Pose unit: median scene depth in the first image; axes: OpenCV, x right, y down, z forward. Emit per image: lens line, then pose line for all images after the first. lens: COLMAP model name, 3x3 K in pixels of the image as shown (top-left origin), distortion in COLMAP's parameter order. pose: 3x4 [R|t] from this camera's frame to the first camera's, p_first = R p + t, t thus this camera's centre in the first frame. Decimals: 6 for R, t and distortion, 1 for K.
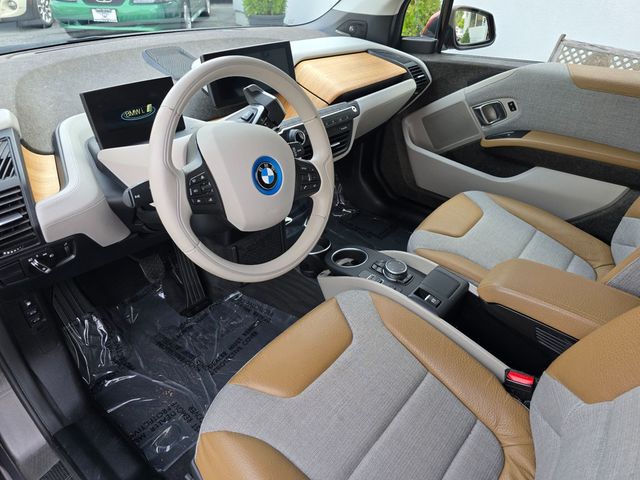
lens RADIAL K [[428.6, 0, 321.0], [0, 428.6, 235.1], [0, 0, 1]] dist [0.032558, -0.033911]
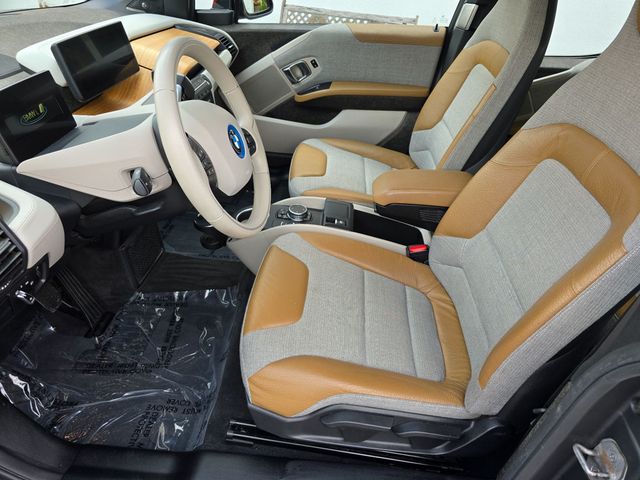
lens RADIAL K [[428.6, 0, 322.1], [0, 428.6, 245.0], [0, 0, 1]] dist [0.032558, -0.033911]
pose [[0.812706, -0.327921, 0.481640, -0.285980], [0.292617, 0.944502, 0.149303, 0.008006], [-0.503869, 0.019596, 0.863558, -0.043478]]
